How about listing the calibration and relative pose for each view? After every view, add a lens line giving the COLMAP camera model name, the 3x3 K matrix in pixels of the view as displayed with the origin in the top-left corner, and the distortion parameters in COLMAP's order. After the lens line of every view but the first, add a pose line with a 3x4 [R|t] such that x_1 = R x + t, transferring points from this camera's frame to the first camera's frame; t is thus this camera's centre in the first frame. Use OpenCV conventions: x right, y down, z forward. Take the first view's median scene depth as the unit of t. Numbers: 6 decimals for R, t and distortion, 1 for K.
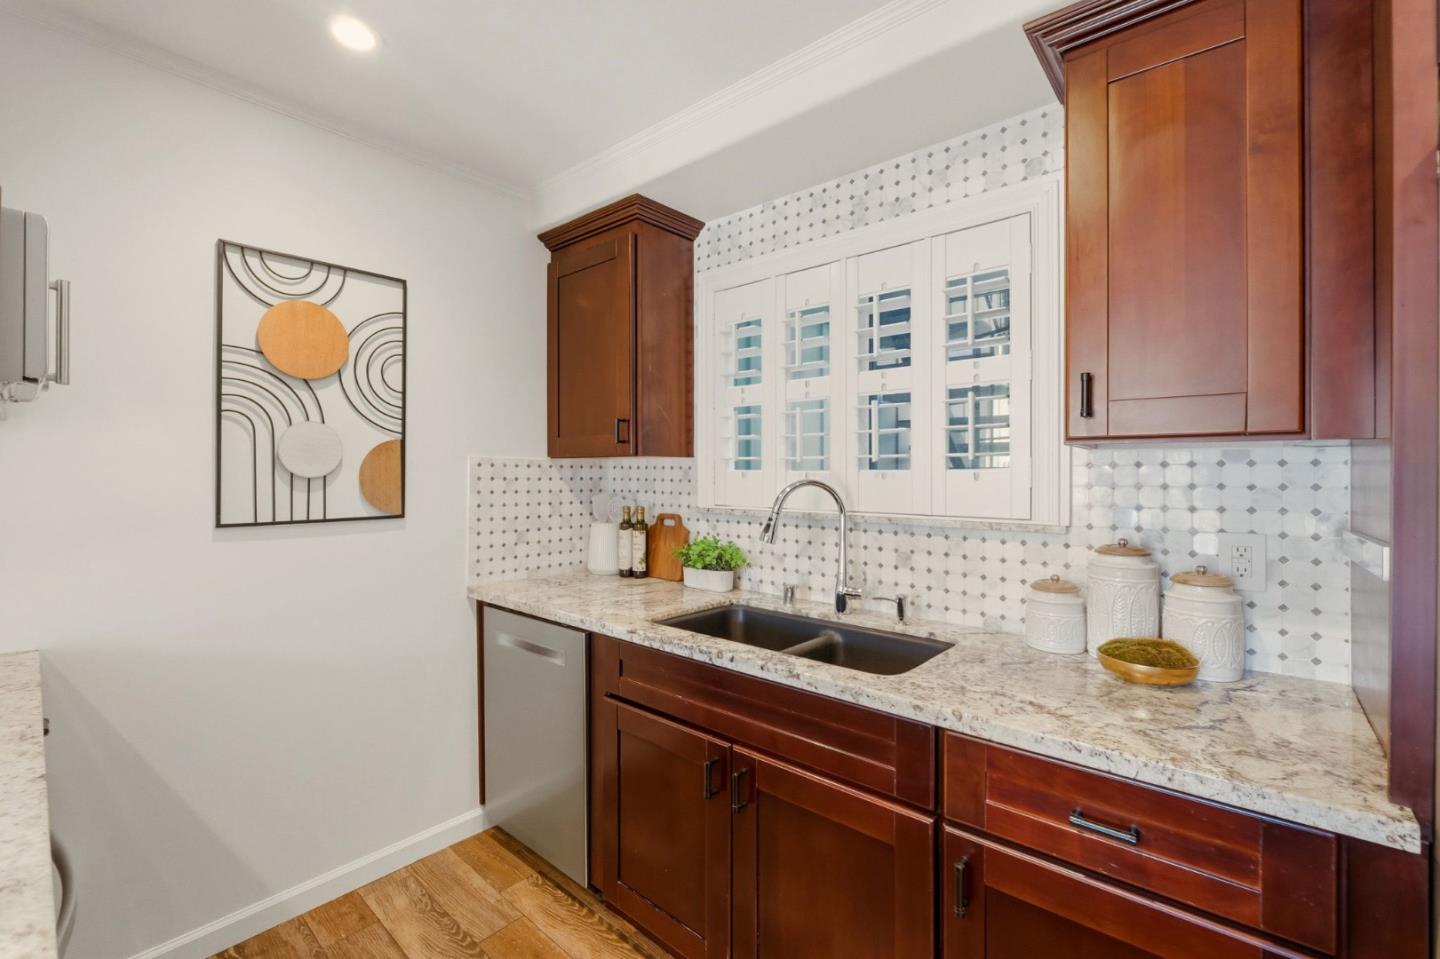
lens RADIAL K [[612.6, 0, 722.7], [0, 612.6, 467.6], [0, 0, 1]] dist [-0.010293, -0.000369]
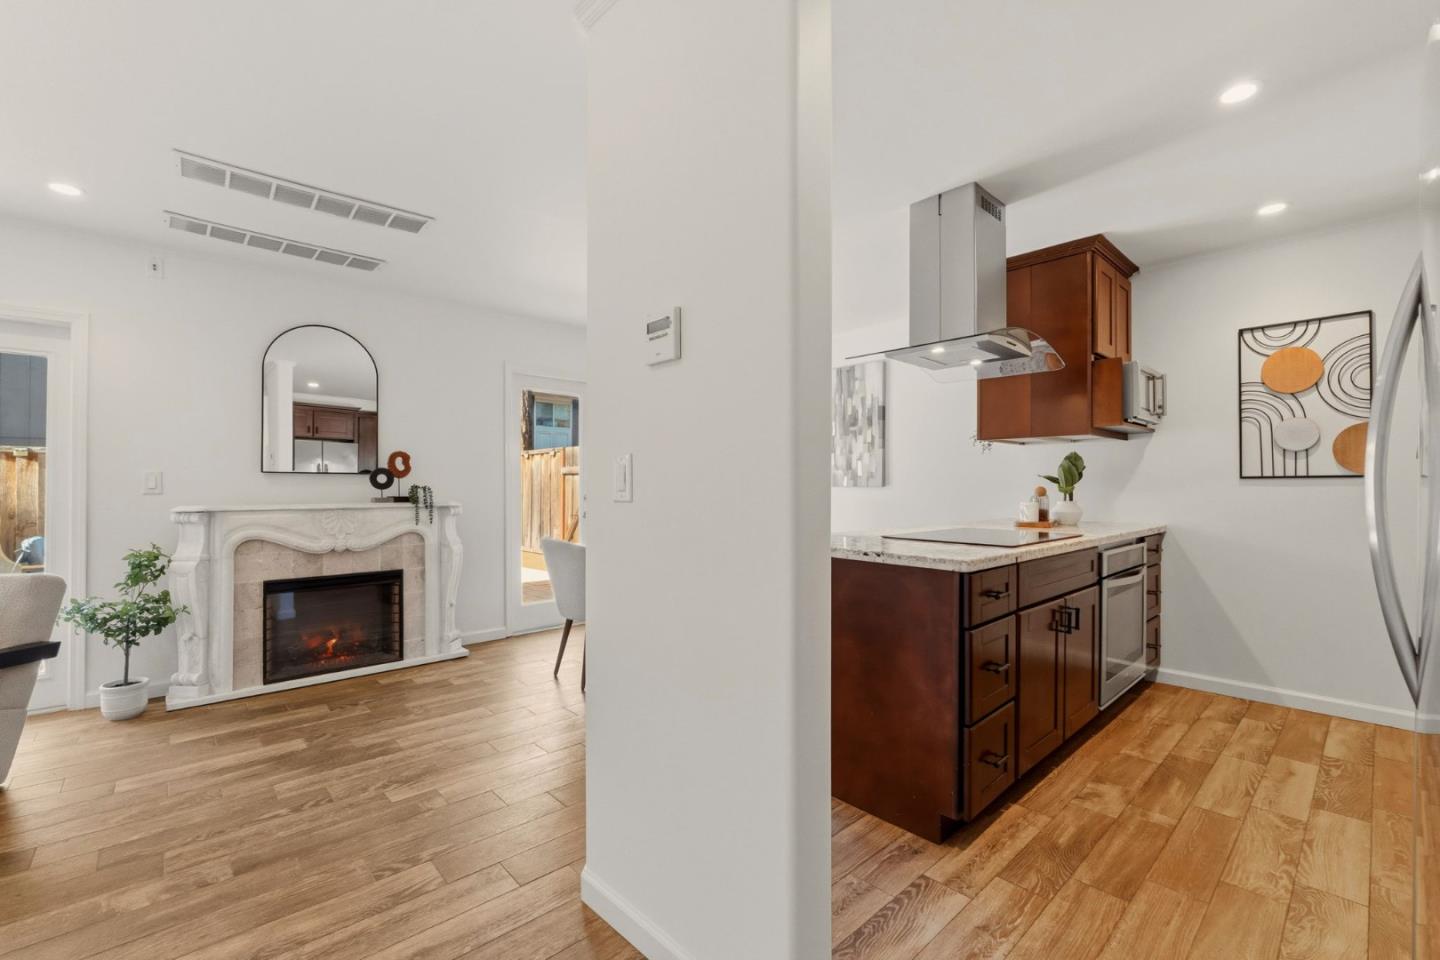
lens RADIAL K [[608.5, 0, 722.0], [0, 608.5, 482.6], [0, 0, 1]] dist [-0.015046, -0.000038]
pose [[-0.117434, -0.009307, -0.993037, 1.029121], [0.007148, 0.999922, -0.010217, 0.097673], [0.993055, -0.008298, -0.117358, -0.339619]]
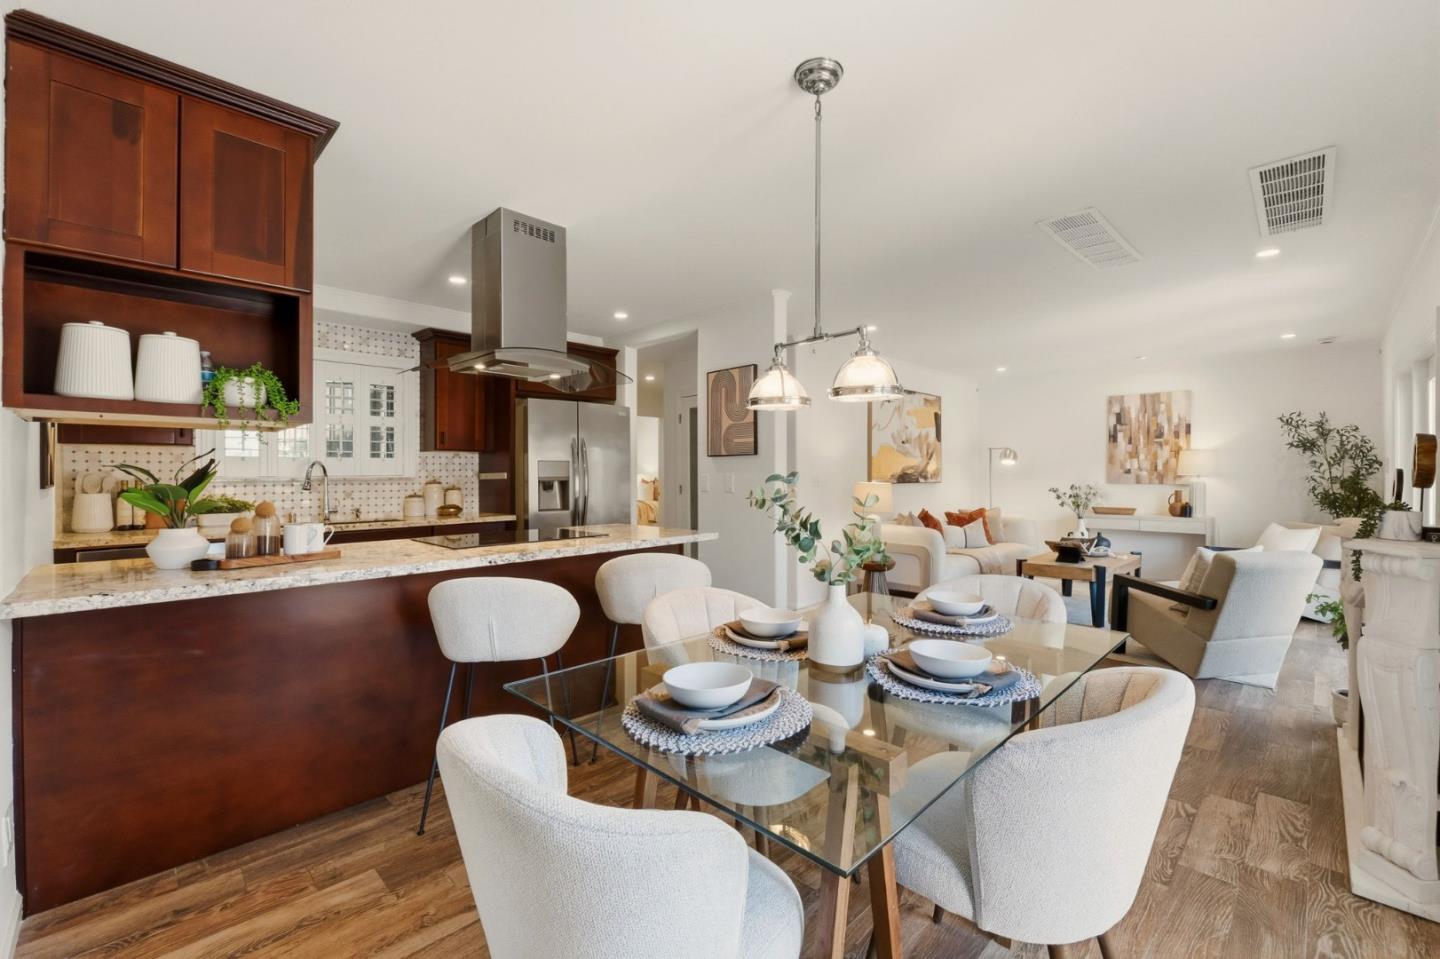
lens RADIAL K [[610.6, 0, 720.0], [0, 610.6, 479.5], [0, 0, 1]] dist [-0.002873, -0.000277]
pose [[0.067459, -0.015558, 0.997601, -1.739035], [-0.008051, 0.999837, 0.016138, 0.034145], [-0.997690, -0.009121, 0.067323, -0.532591]]
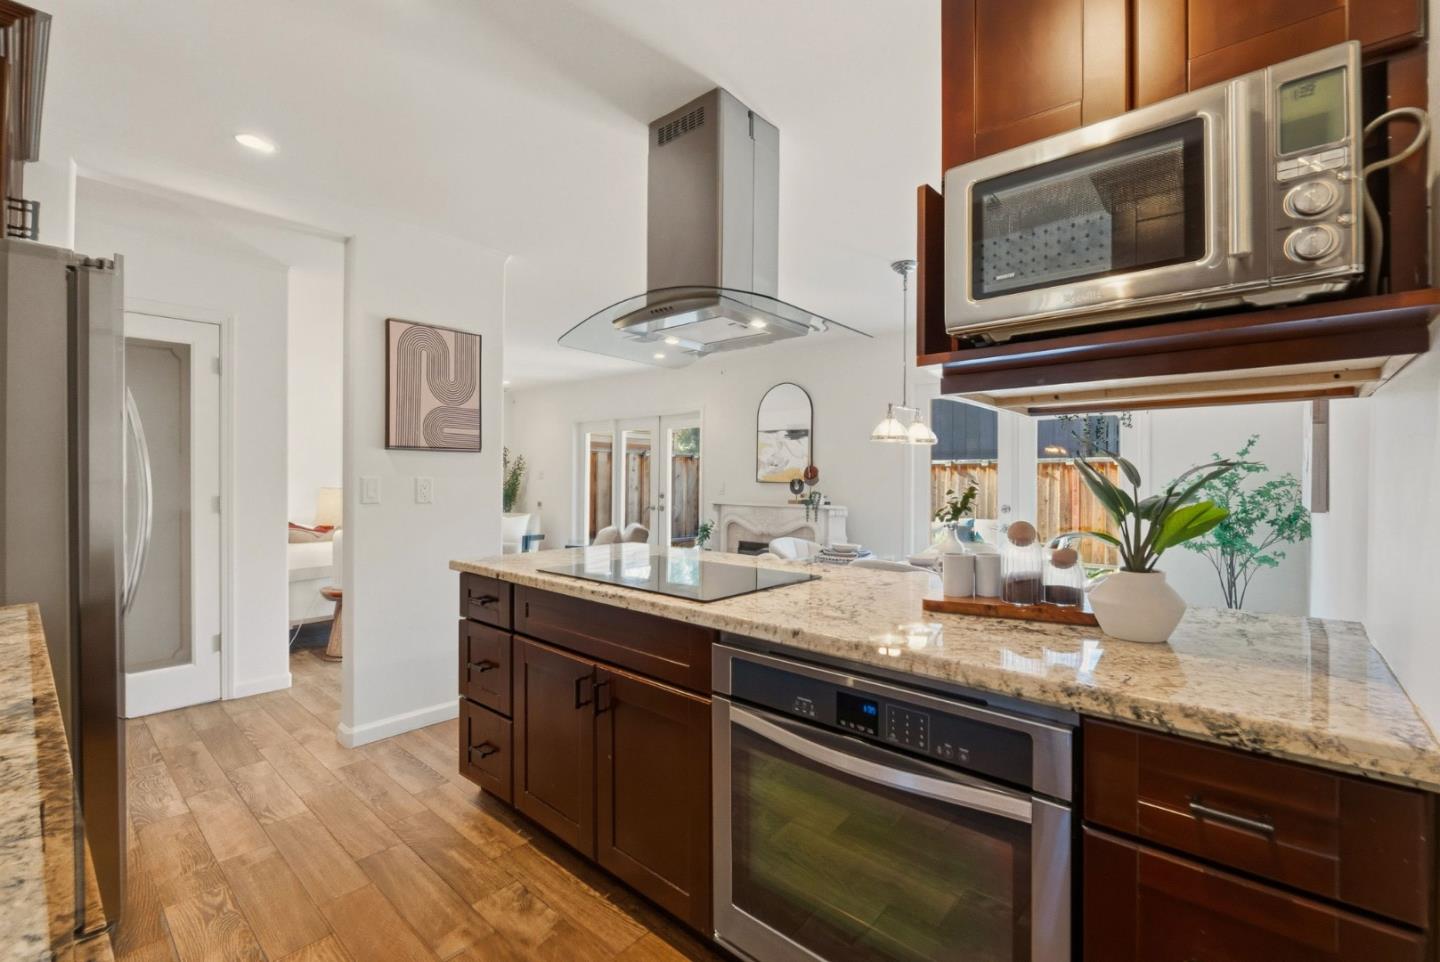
lens RADIAL K [[619.8, 0, 720.0], [0, 619.8, 481.0], [0, 0, 1]] dist [-0.000987, -0.007885]
pose [[-0.999839, -0.009611, 0.015182, -0.383052], [-0.009772, 0.999896, -0.010575, 0.068093], [-0.015079, -0.010722, -0.999829, 1.030495]]
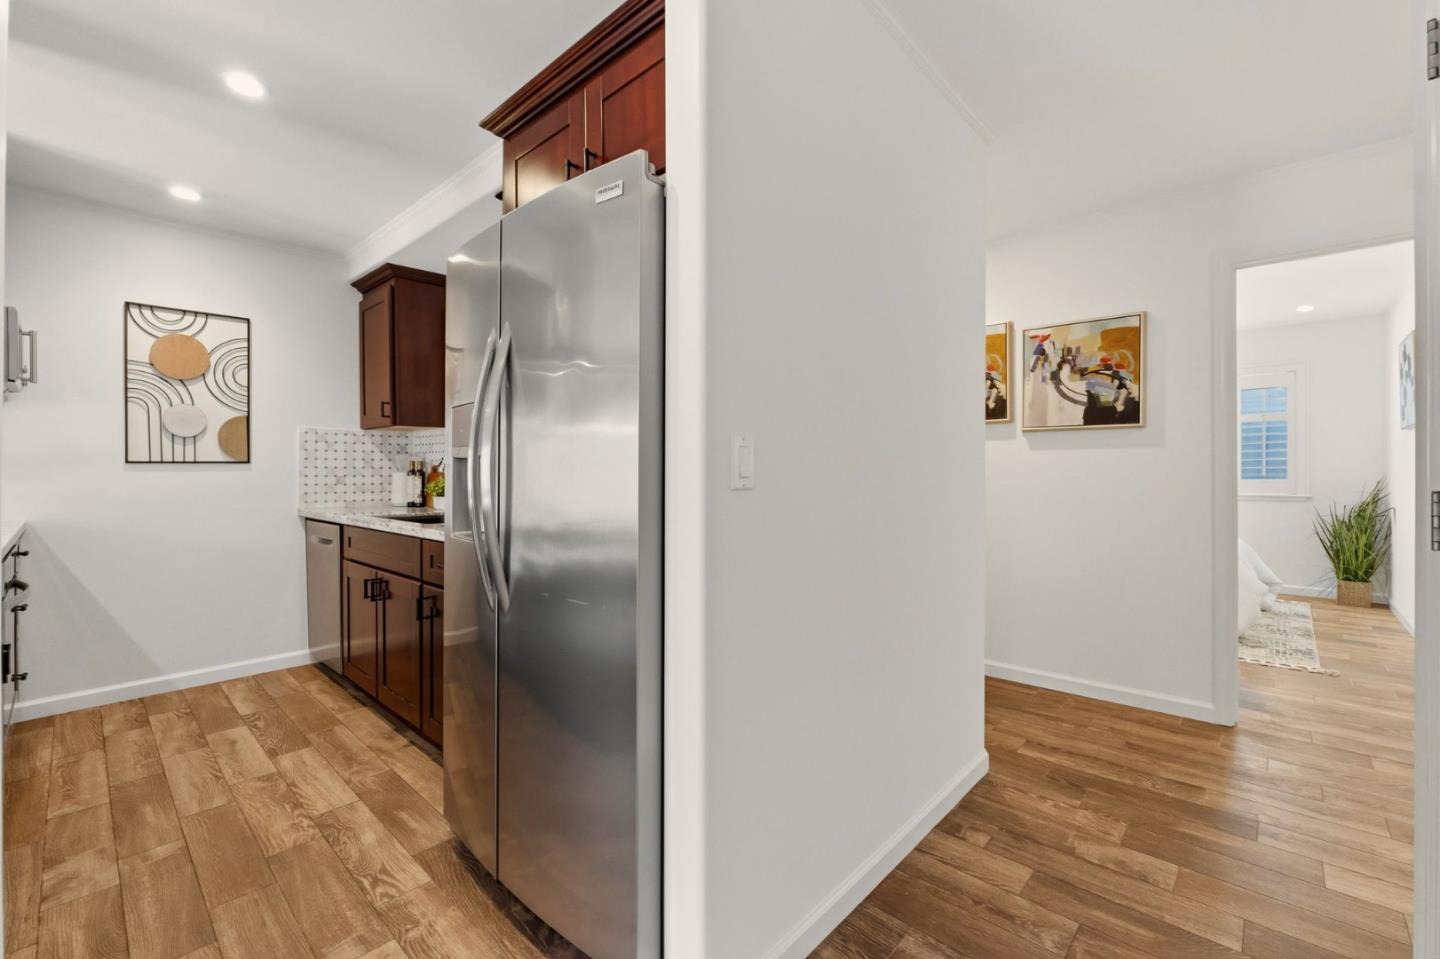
lens RADIAL K [[610.7, 0, 711.4], [0, 610.7, 470.9], [0, 0, 1]] dist [-0.003032, 0.000220]
pose [[0.998969, -0.005985, -0.045011, 0.789538], [0.006401, 0.999938, 0.009100, 0.095063], [0.044953, -0.009378, 0.998945, -0.581959]]
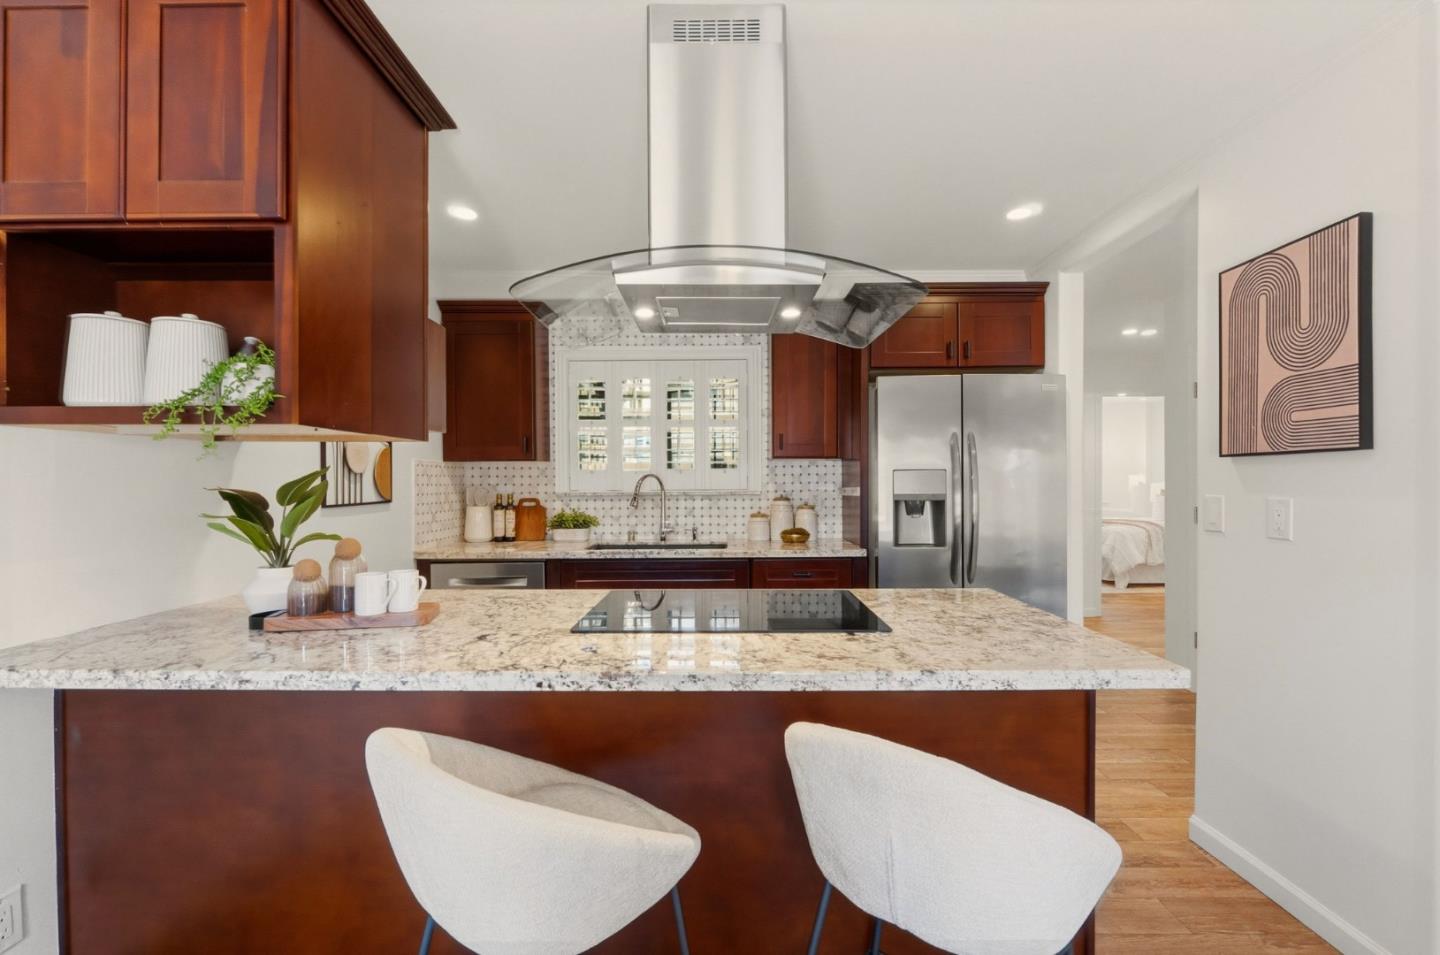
lens RADIAL K [[610.6, 0, 720.0], [0, 610.6, 477.5], [0, 0, 1]] dist [-0.002873, -0.000277]
pose [[0.761401, -0.006018, 0.648253, -0.852672], [0.001185, 0.999968, 0.007890, 0.013960], [-0.648280, -0.005239, 0.761384, -0.568097]]
